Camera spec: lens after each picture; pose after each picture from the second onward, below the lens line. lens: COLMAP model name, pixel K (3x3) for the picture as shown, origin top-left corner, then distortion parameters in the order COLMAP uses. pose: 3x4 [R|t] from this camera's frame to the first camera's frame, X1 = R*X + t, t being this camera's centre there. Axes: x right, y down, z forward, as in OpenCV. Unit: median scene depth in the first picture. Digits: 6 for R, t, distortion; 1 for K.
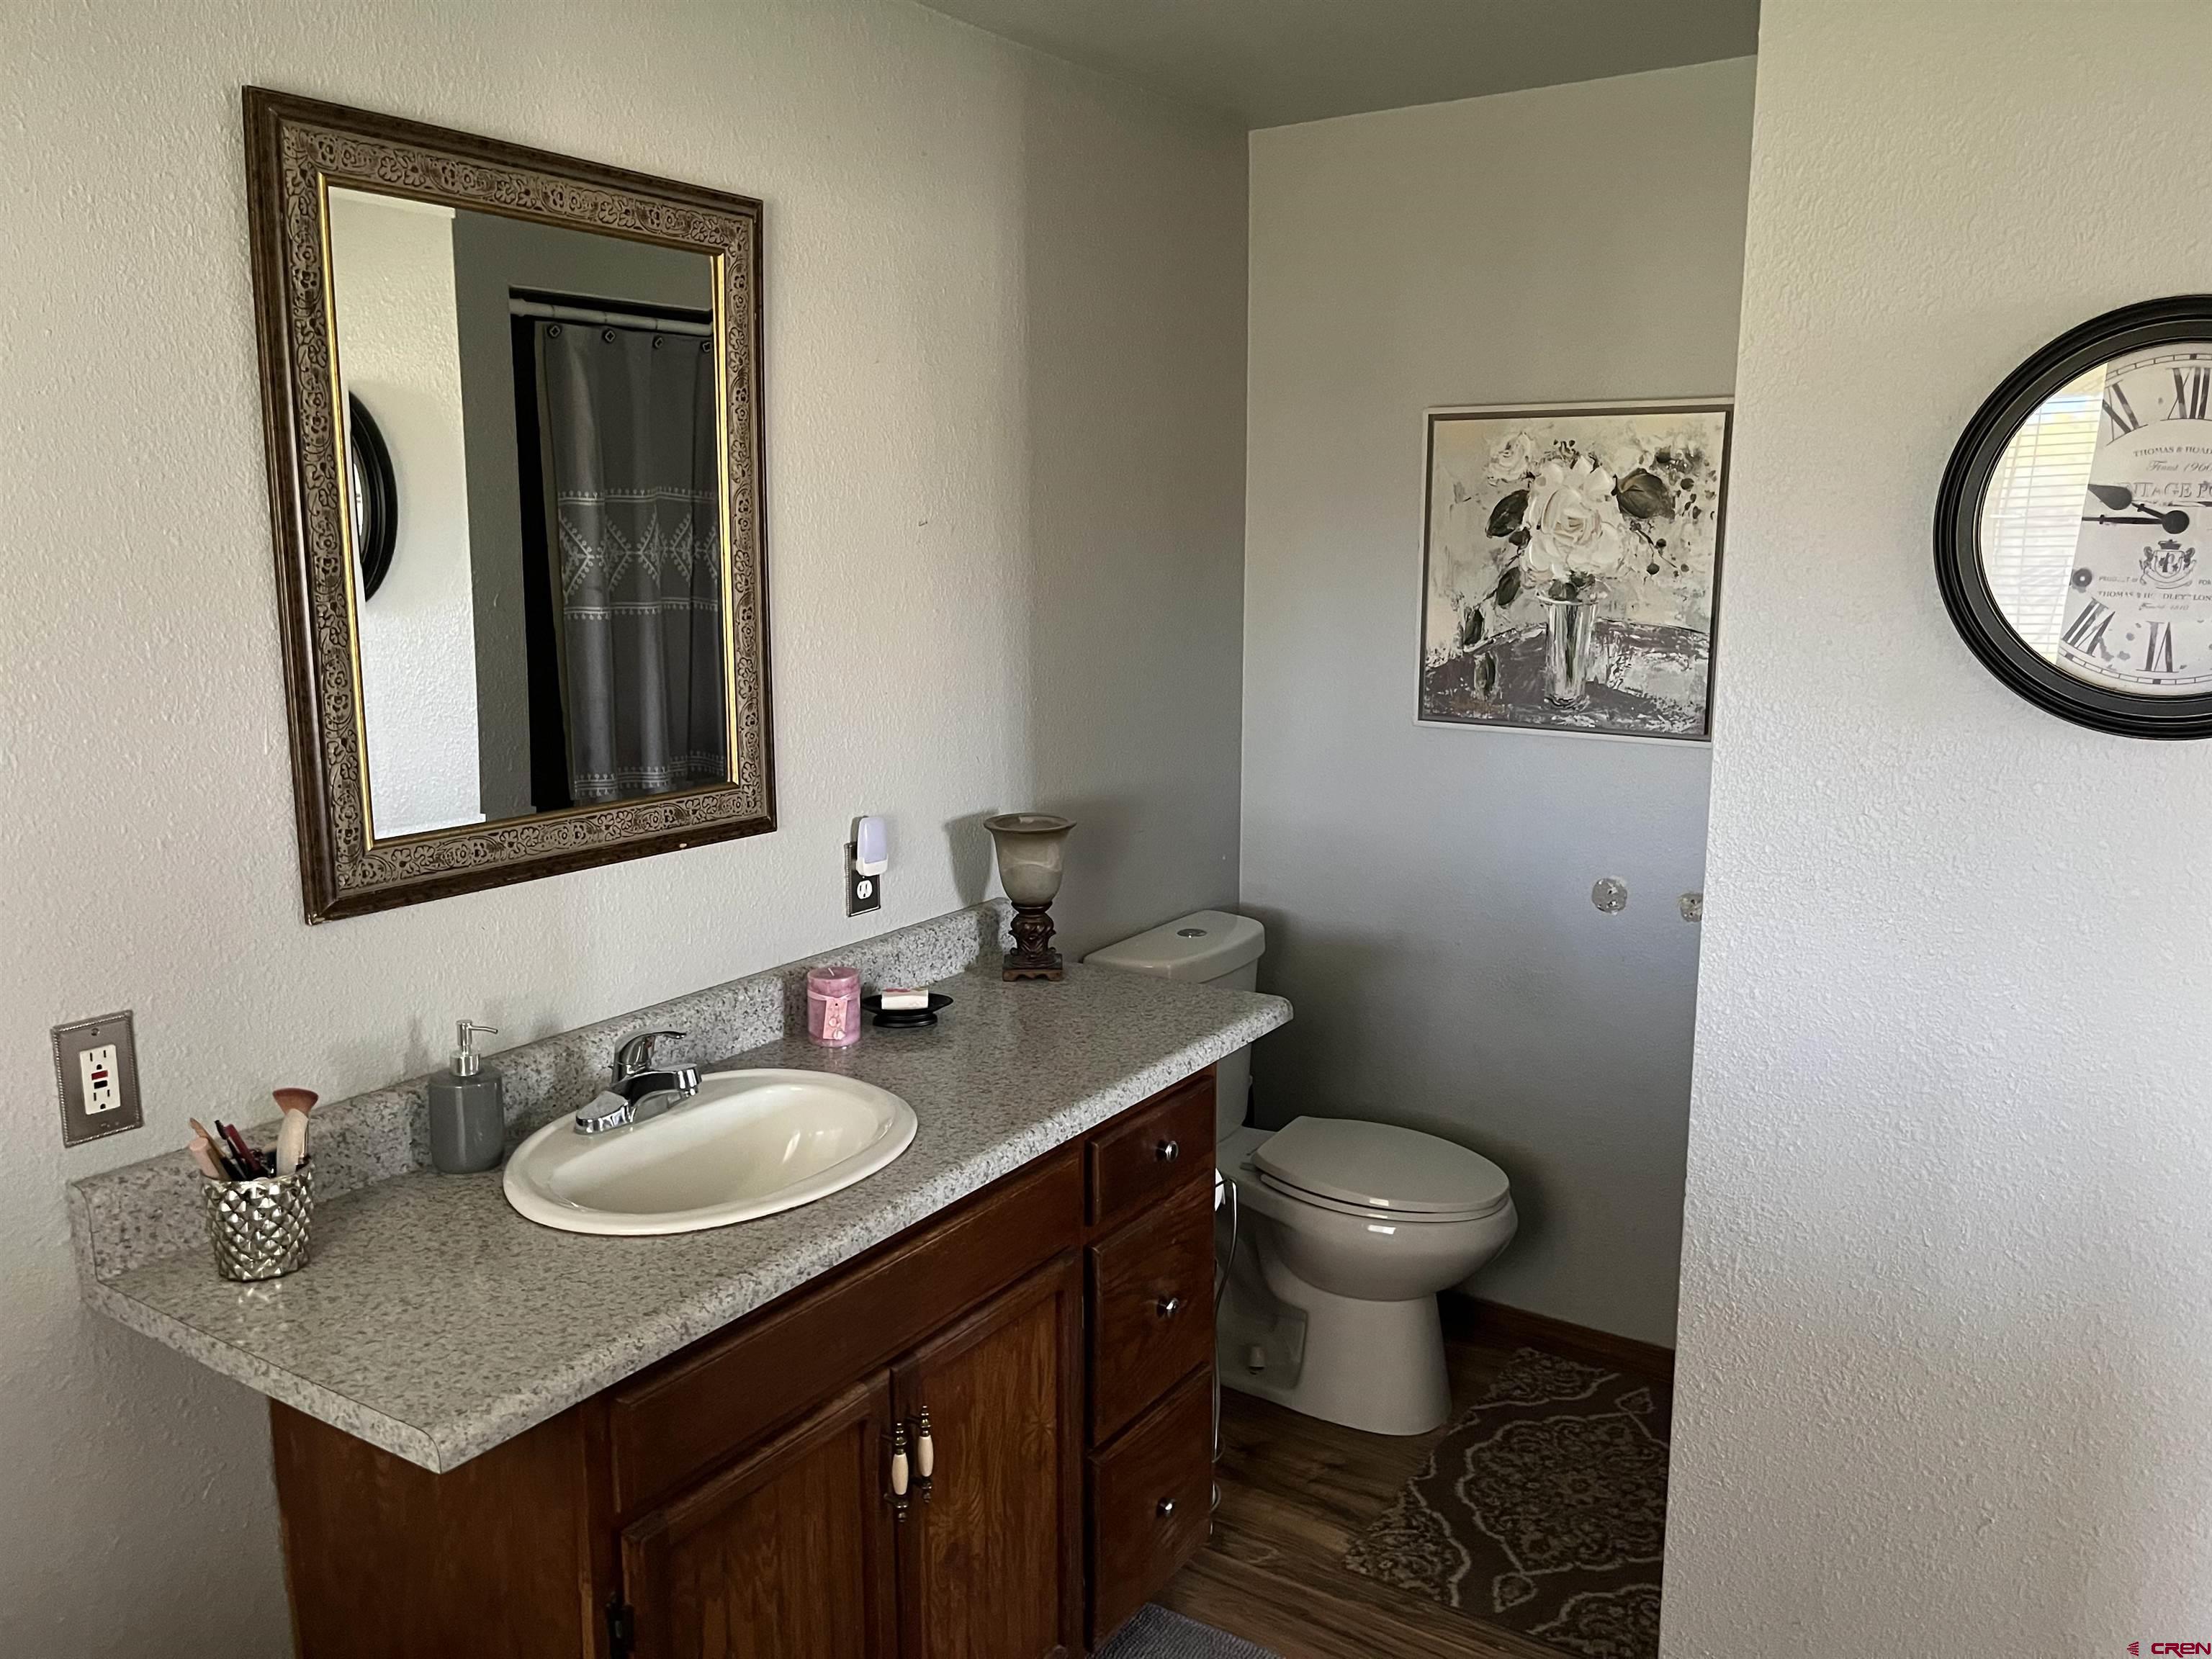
lens RADIAL K [[1677.7, 0, 1104.4], [0, 1677.7, 820.9], [0, 0, 1]] dist [0.006943, -0.000363]
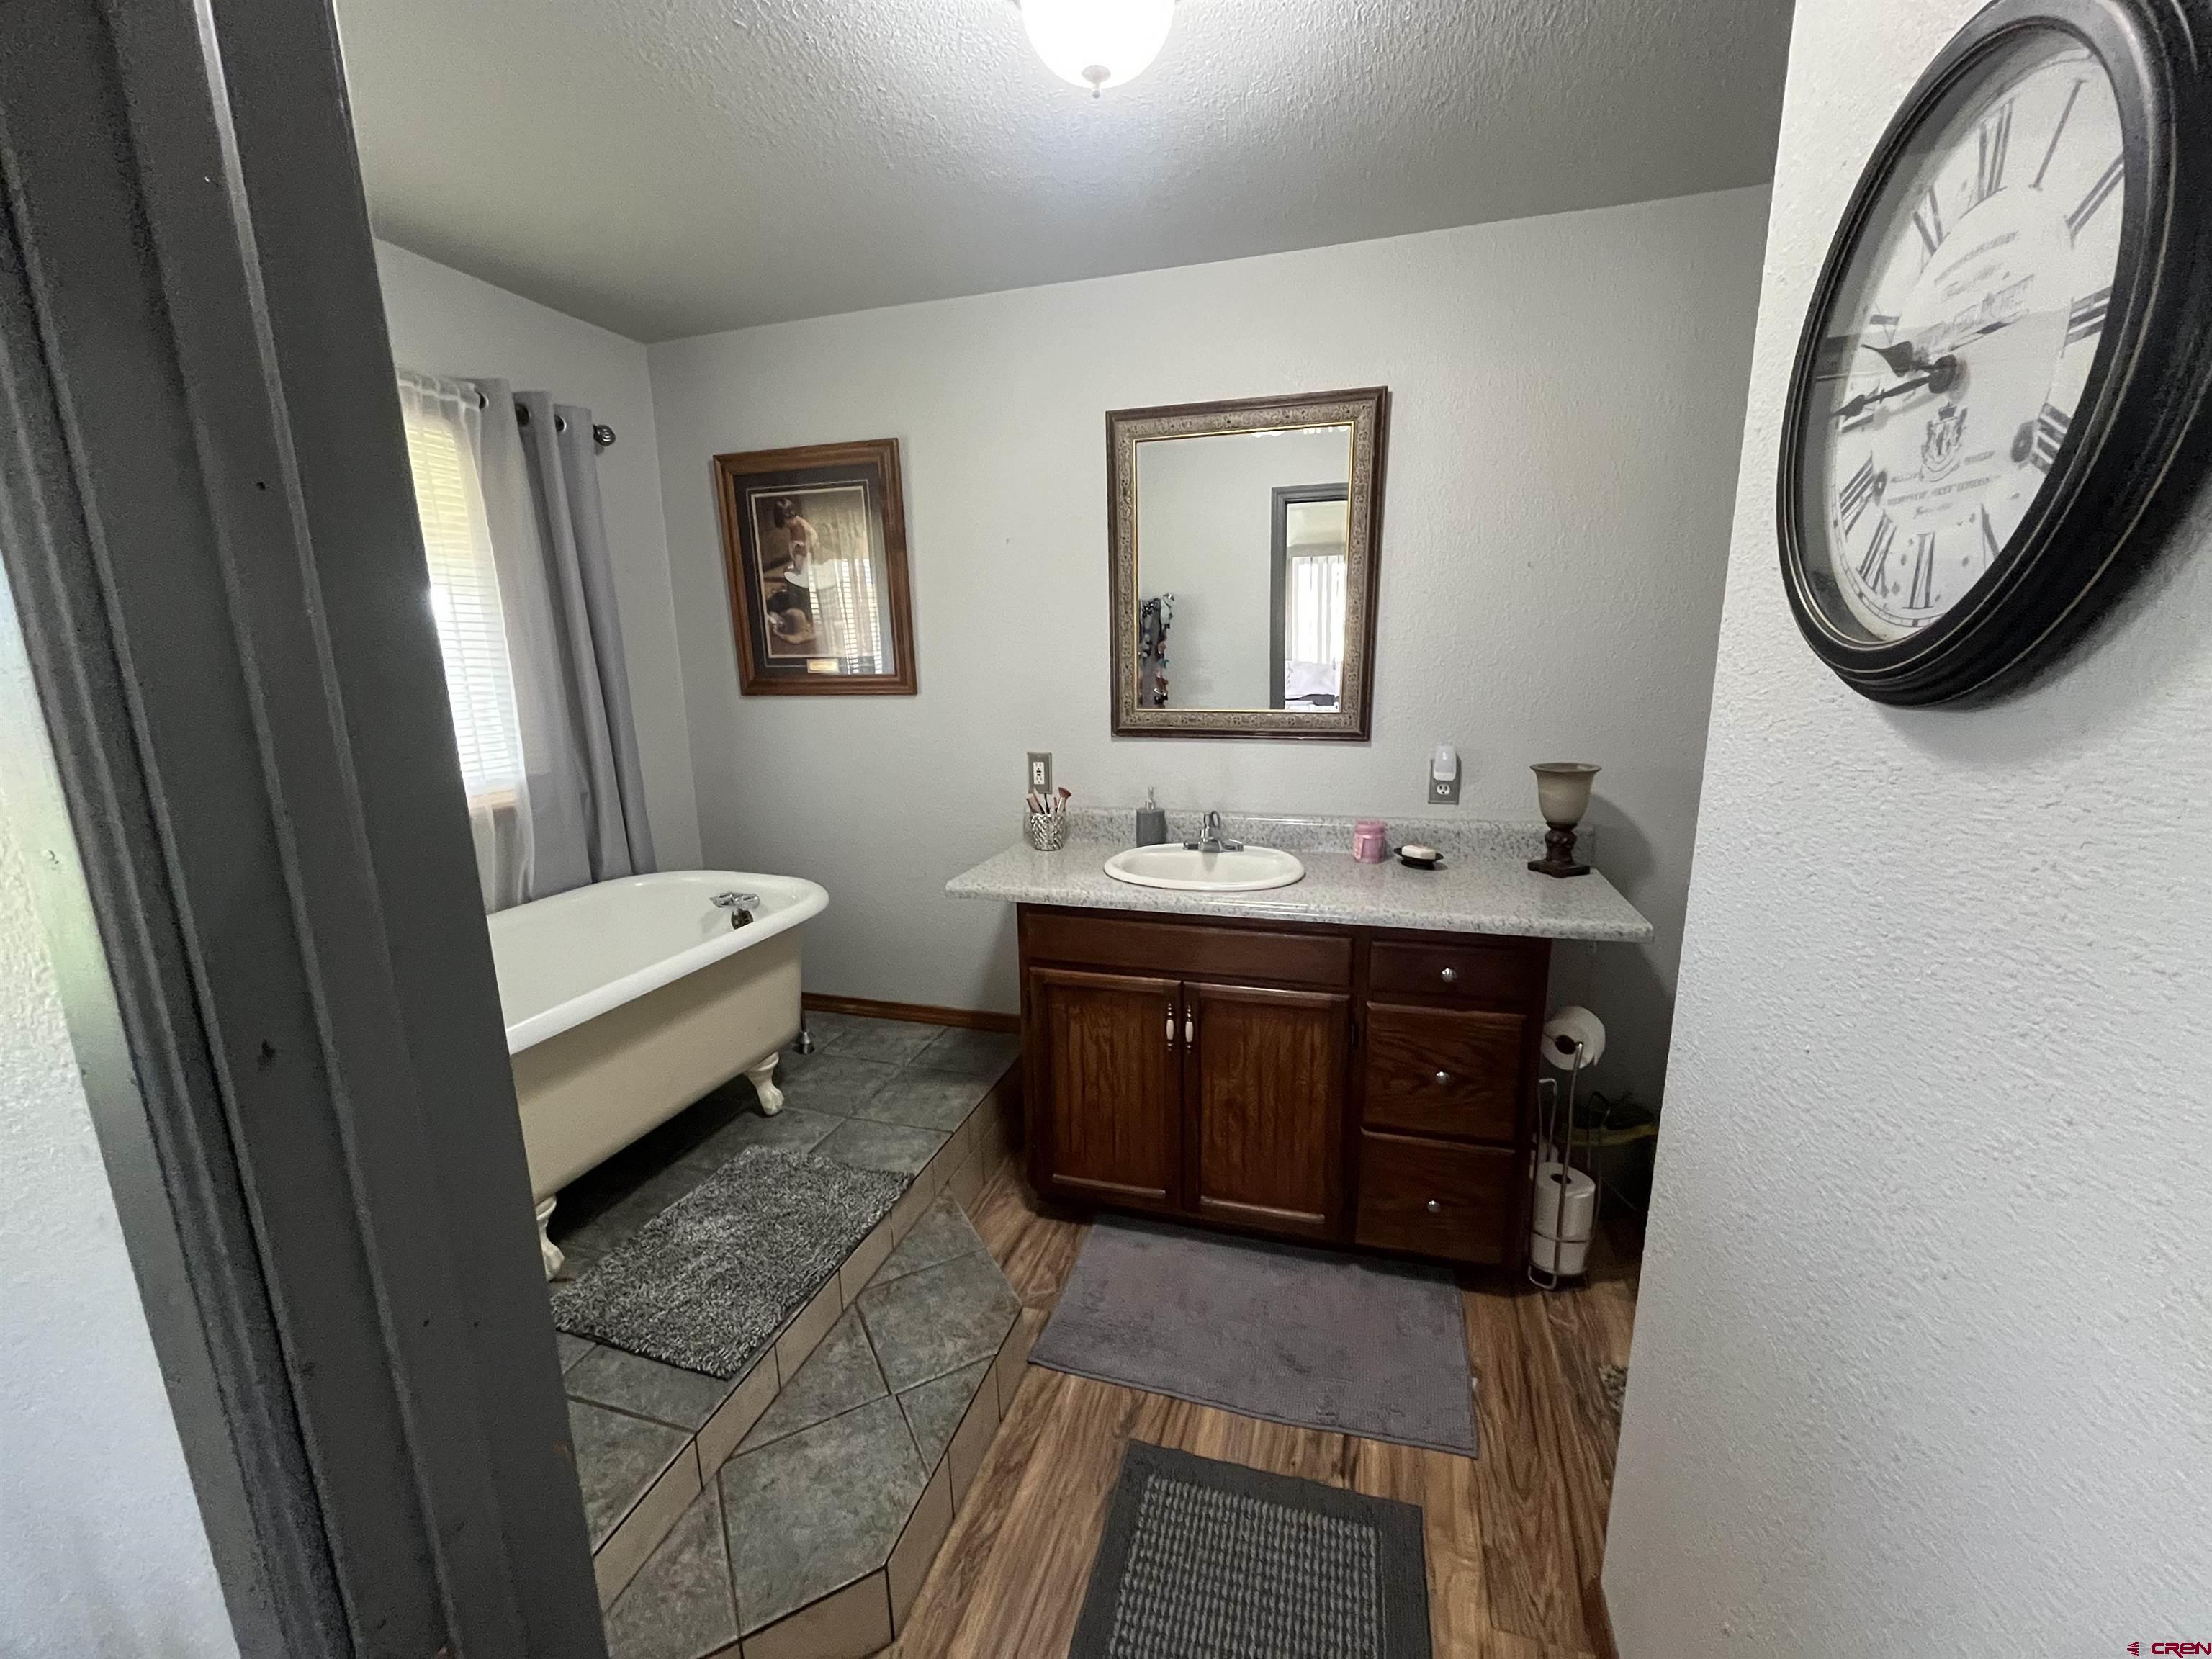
lens RADIAL K [[887.1, 0, 1116.9], [0, 887.1, 835.5], [0, 0, 1]] dist [-0.000550, 0.000008]
pose [[0.306393, 0.197374, -0.931218, 0.879221], [-0.154264, 0.975632, 0.156031, -0.005069], [0.939322, 0.095847, 0.329375, 0.586562]]
